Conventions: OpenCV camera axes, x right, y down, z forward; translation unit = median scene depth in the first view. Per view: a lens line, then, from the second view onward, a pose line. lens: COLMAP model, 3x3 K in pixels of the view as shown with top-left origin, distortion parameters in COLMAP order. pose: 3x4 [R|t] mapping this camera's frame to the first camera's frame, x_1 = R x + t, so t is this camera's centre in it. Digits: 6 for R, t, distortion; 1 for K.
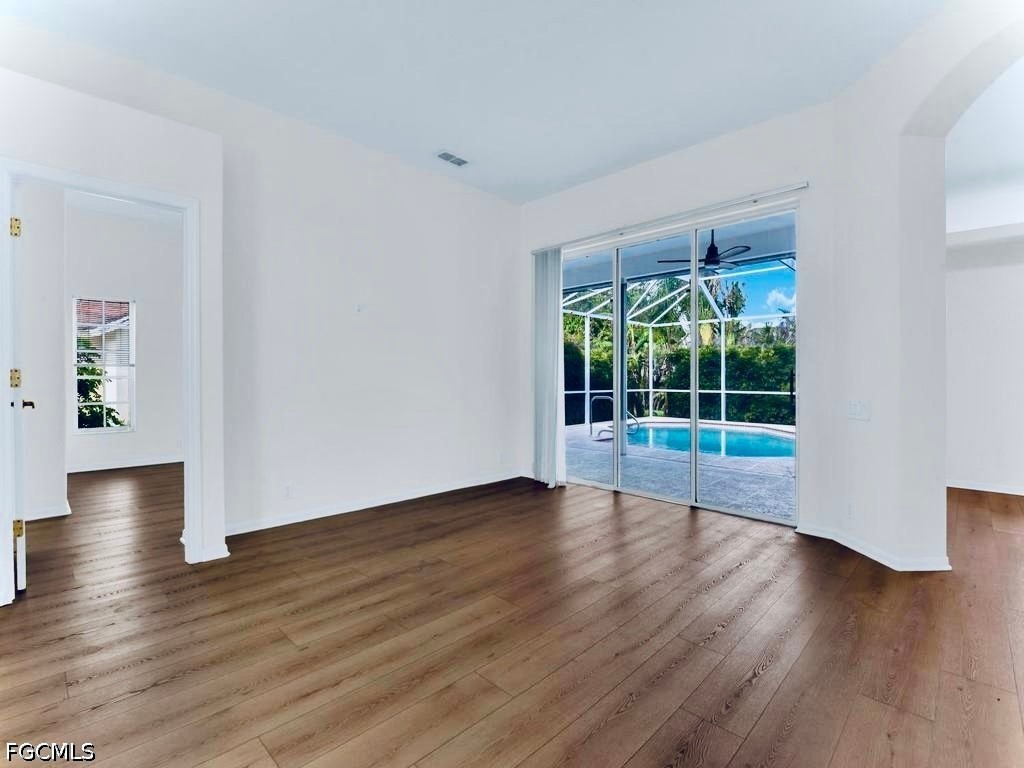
lens RADIAL K [[471.5, 0, 510.4], [0, 471.5, 382.6], [0, 0, 1]] dist [0.003644, -0.007050]
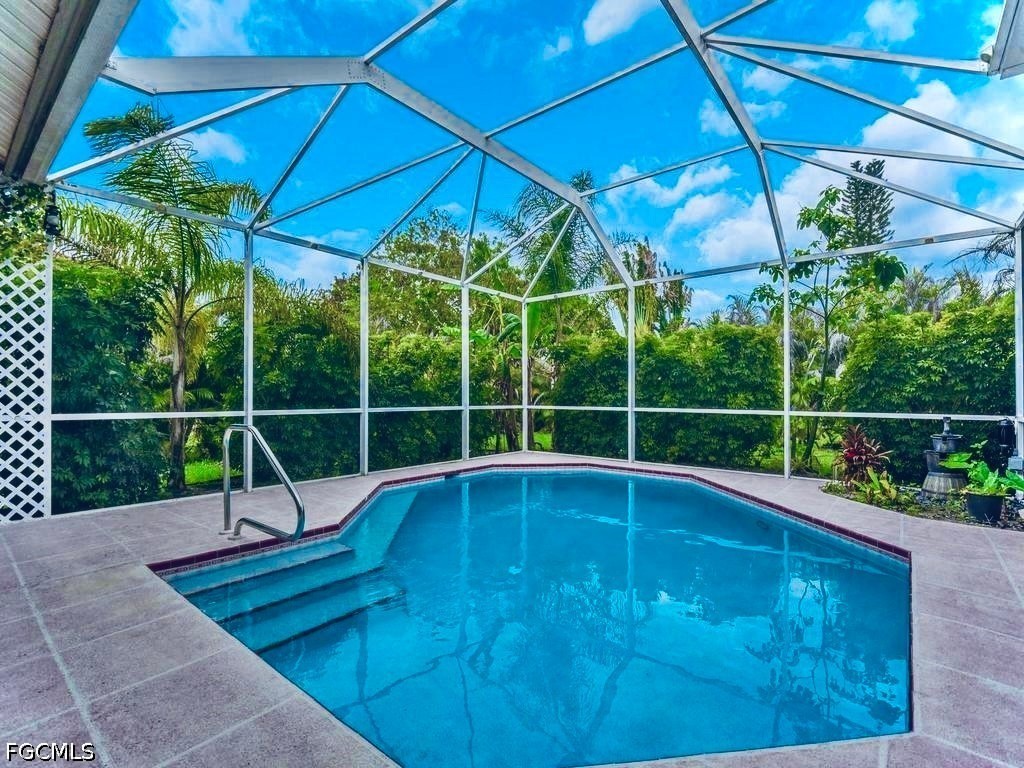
lens RADIAL K [[471.5, 0, 513.7], [0, 471.5, 400.1], [0, 0, 1]] dist [0.003644, -0.007050]
pose [[0.996927, 0.000829, 0.078327, 0.264718], [-0.001197, 0.999988, 0.004645, 0.005549], [-0.078322, -0.004724, 0.996917, 0.441179]]
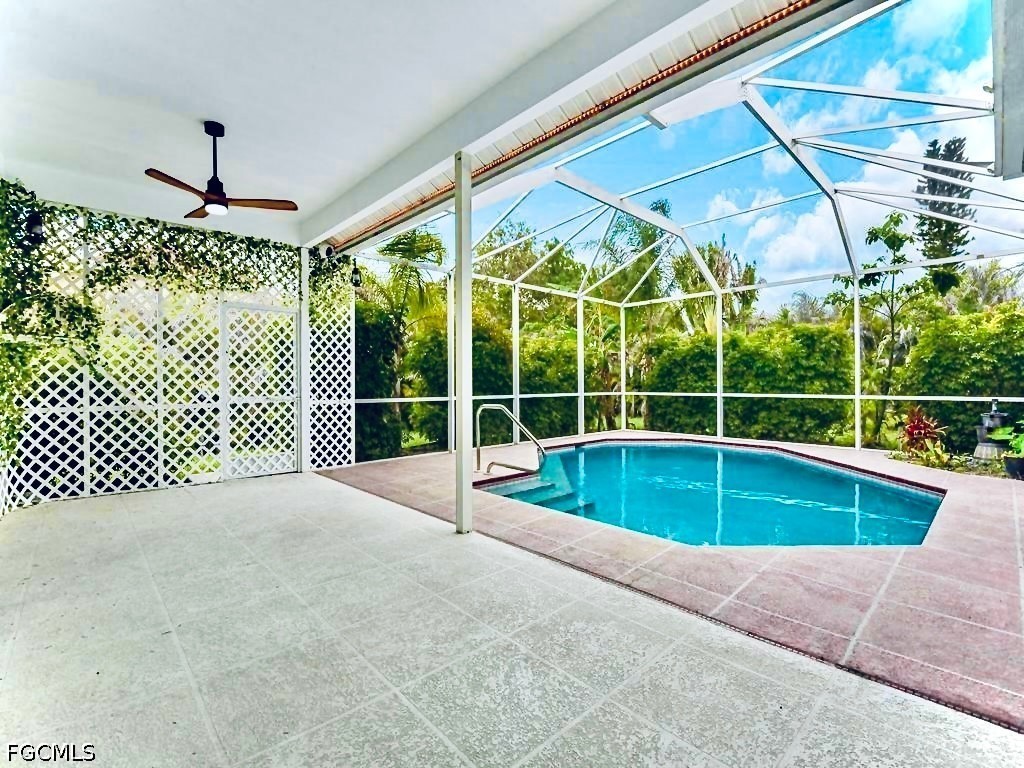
lens RADIAL K [[471.5, 0, 505.3], [0, 471.5, 388.1], [0, 0, 1]] dist [0.003644, -0.007050]
pose [[0.999116, -0.006402, -0.041546, 0.163101], [0.006647, 0.999961, 0.005751, 0.003326], [0.041508, -0.006023, 0.999120, 0.289219]]
